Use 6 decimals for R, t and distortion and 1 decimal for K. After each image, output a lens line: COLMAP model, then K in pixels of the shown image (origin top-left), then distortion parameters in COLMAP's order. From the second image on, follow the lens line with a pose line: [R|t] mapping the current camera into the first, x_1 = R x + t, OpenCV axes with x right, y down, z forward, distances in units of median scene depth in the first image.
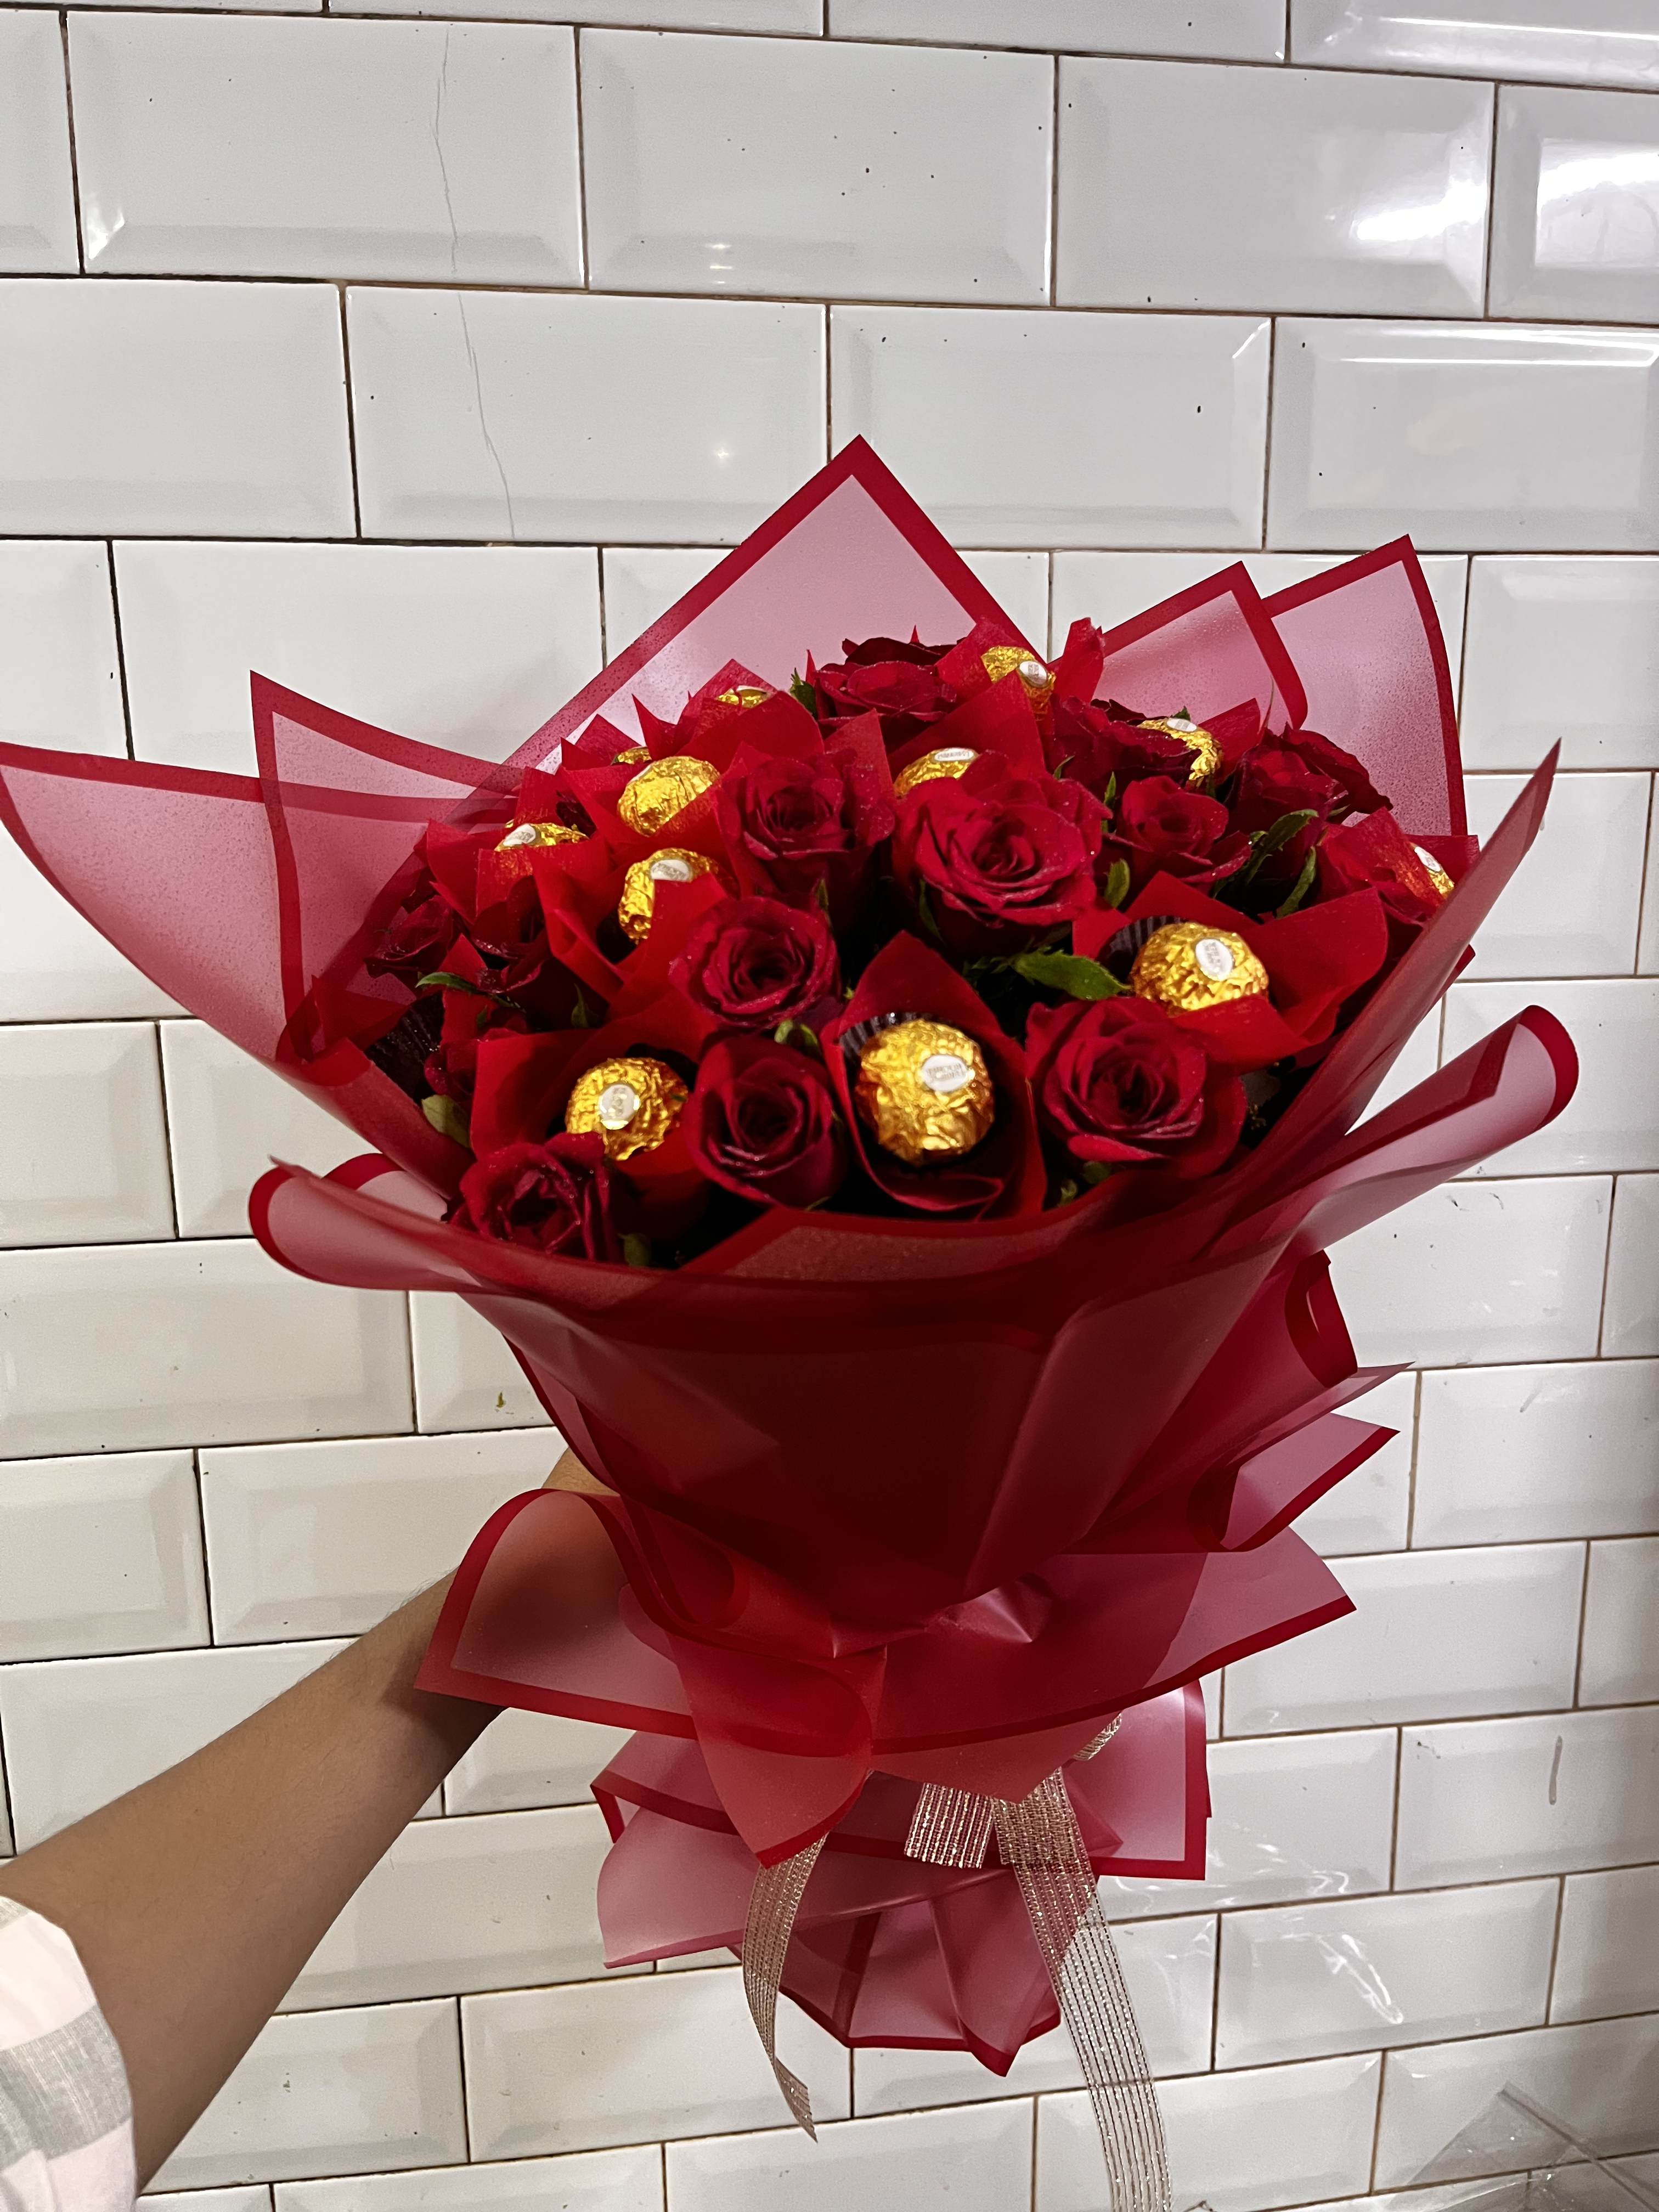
lens RADIAL K [[1788.1, 0, 793.3], [0, 1788.1, 1104.3], [0, 0, 1]] dist [0.058901, -0.250868]
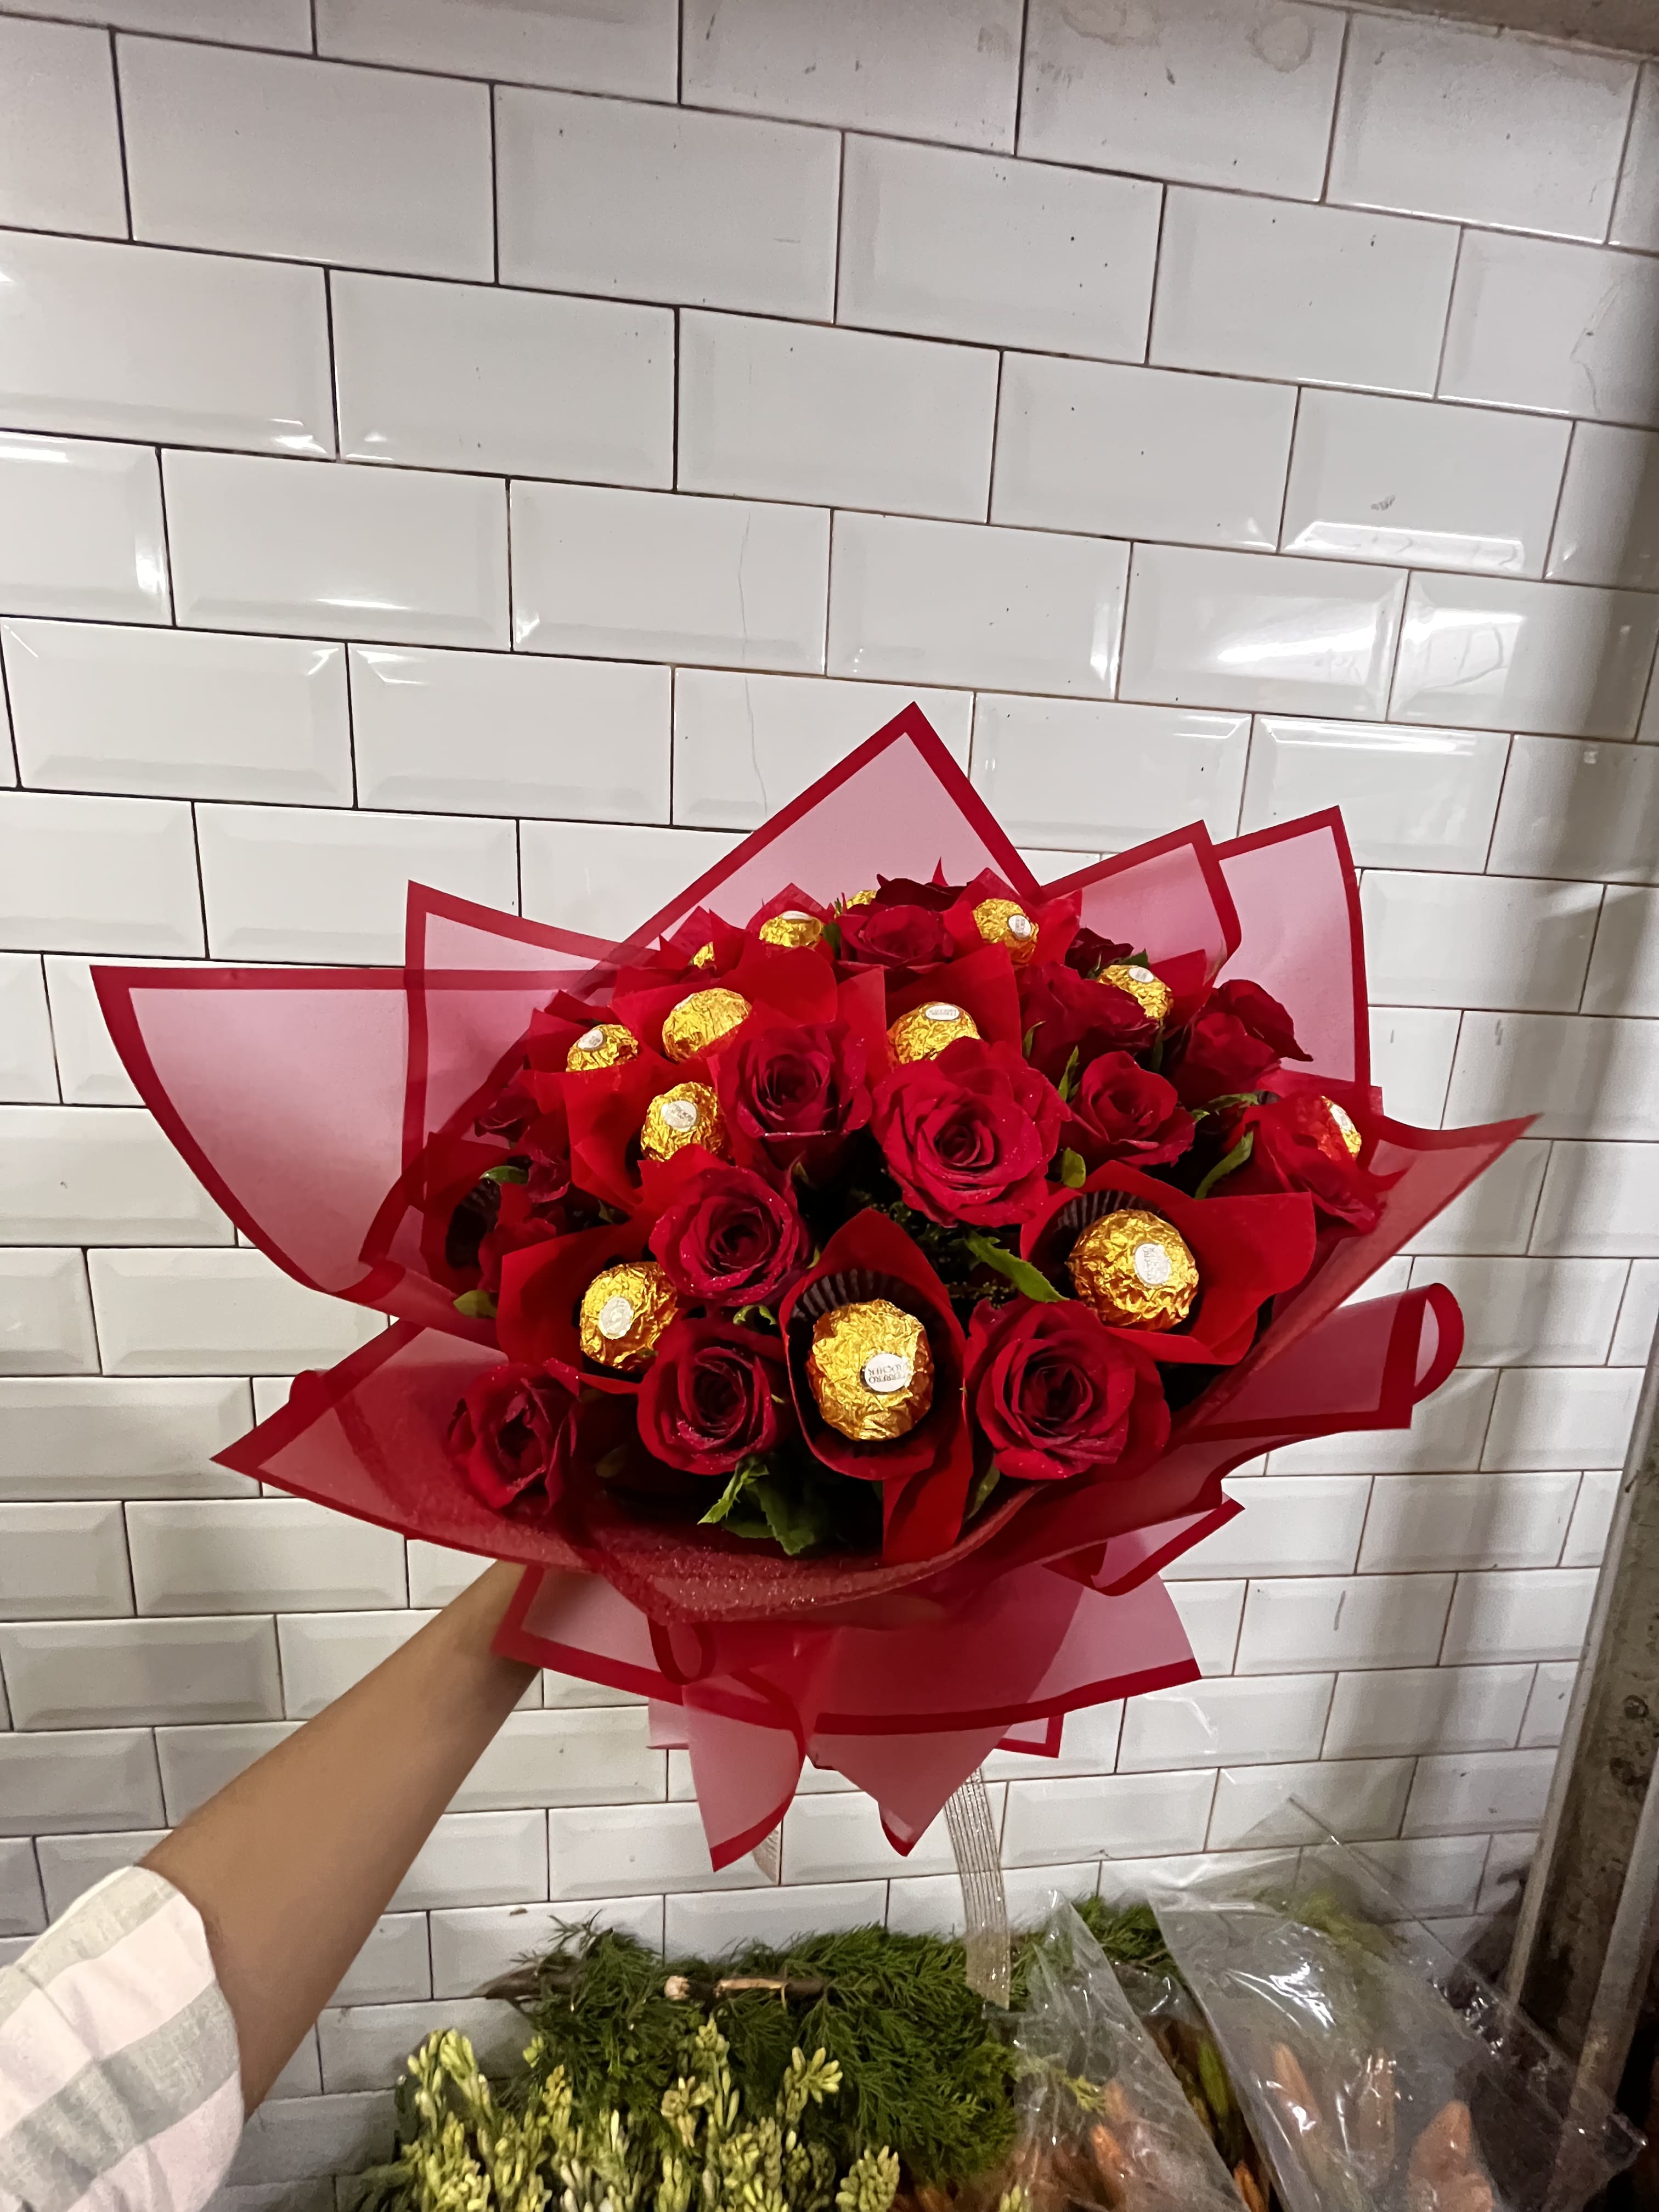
lens RADIAL K [[946.2, 0, 826.4], [0, 946.2, 1077.3], [0, 0, 1]] dist [-0.001649, -0.000182]
pose [[0.993447, 0.084246, -0.077240, 0.070742], [-0.077848, 0.993553, 0.082412, -0.213305], [0.083685, -0.075859, 0.993601, 0.402060]]
